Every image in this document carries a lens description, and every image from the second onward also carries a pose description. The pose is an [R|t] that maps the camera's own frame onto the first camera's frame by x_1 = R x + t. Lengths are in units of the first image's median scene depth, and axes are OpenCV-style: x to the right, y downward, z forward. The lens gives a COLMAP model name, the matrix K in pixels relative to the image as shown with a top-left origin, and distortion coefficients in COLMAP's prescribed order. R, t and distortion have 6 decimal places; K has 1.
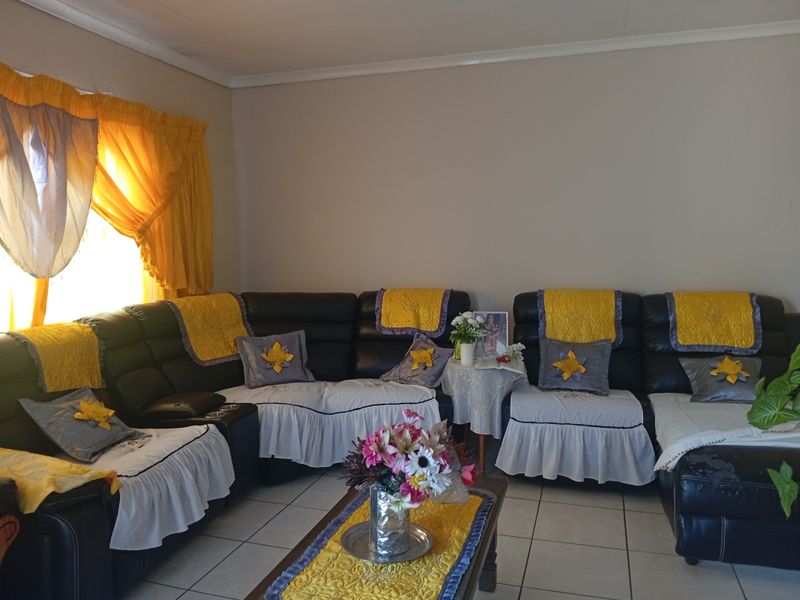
lens RADIAL K [[626.3, 0, 400.0], [0, 626.3, 300.0], [0, 0, 1]] dist [0.079160, -0.150002]
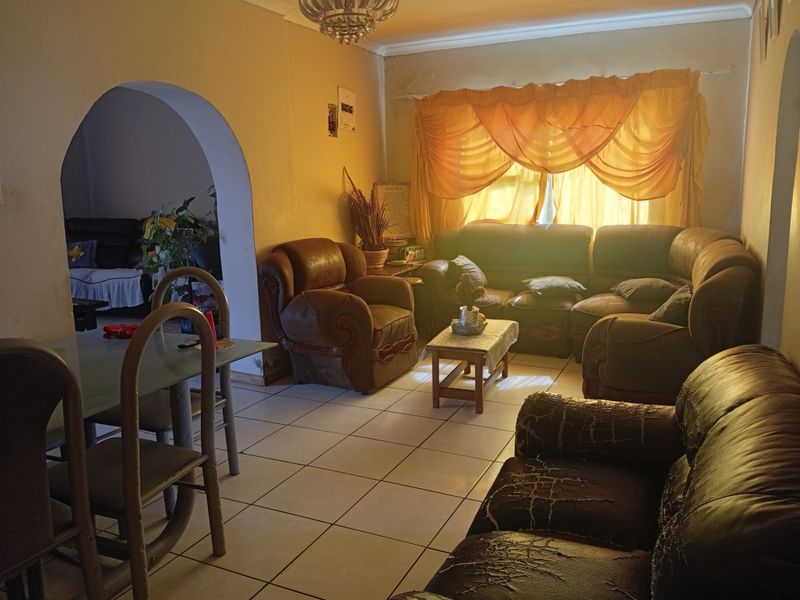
lens RADIAL K [[626.3, 0, 400.0], [0, 626.3, 300.0], [0, 0, 1]] dist [0.079160, -0.150002]
pose [[0.986837, 0.023878, -0.159944, 1.036573], [-0.009789, 0.996046, 0.088300, 0.056320], [0.161420, -0.085572, 0.983169, -0.646736]]
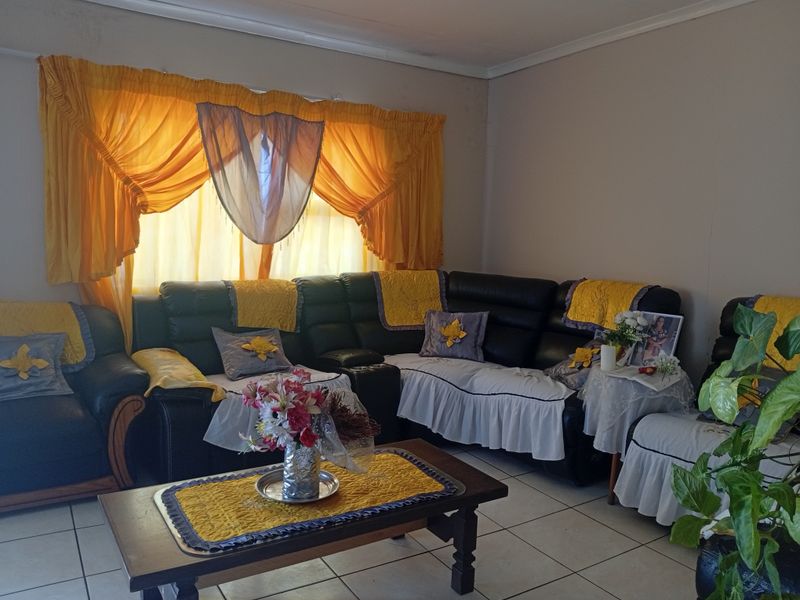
lens RADIAL K [[626.3, 0, 400.0], [0, 626.3, 300.0], [0, 0, 1]] dist [0.079160, -0.150002]
pose [[0.750884, 0.104074, -0.652182, 0.436309], [-0.094821, 0.994263, 0.049491, -0.008503], [0.653592, 0.024678, 0.756445, 0.145181]]
